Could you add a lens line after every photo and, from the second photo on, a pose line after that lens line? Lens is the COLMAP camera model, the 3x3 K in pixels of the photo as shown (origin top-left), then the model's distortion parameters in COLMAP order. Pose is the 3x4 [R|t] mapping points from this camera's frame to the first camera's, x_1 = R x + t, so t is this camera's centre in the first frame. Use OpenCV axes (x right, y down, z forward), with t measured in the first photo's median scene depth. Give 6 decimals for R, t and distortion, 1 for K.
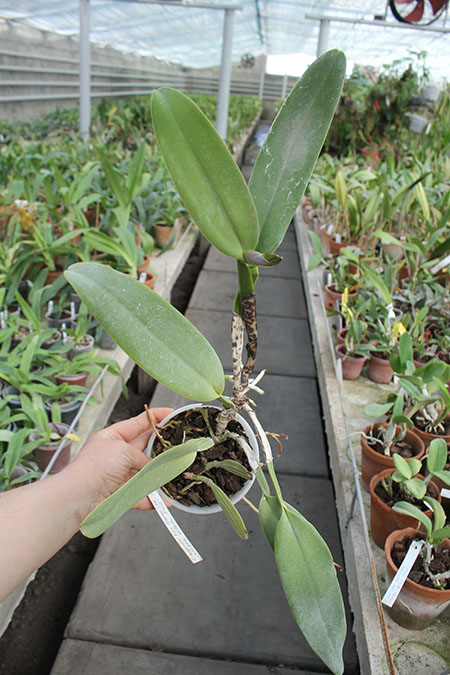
lens RADIAL K [[554.9, 0, 225.0], [0, 554.9, 337.5], [0, 0, 1]] dist [-0.174225, 0.150624]
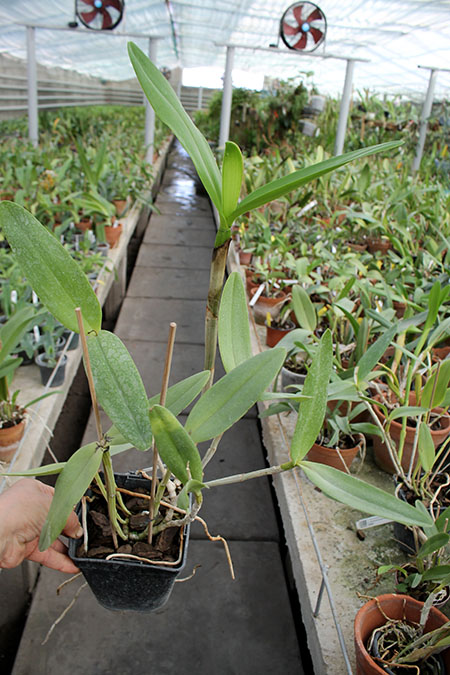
lens RADIAL K [[554.9, 0, 225.0], [0, 554.9, 337.5], [0, 0, 1]] dist [-0.174225, 0.150624]
pose [[0.989902, -0.051893, 0.131914, -0.017856], [0.054144, 0.998441, -0.013530, 0.071603], [-0.131006, 0.020535, 0.991169, -0.165125]]
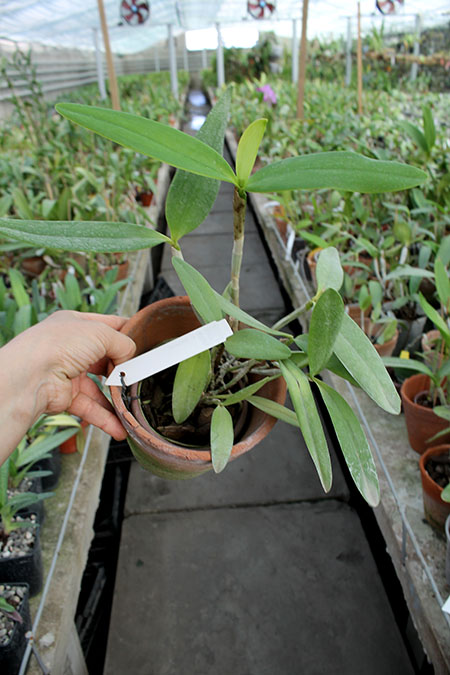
lens RADIAL K [[554.9, 0, 225.0], [0, 554.9, 337.5], [0, 0, 1]] dist [-0.174225, 0.150624]
pose [[0.983143, -0.173093, 0.058897, -0.076918], [0.170537, 0.984277, 0.045997, 0.345848], [-0.065932, -0.035177, 0.997204, -0.750522]]
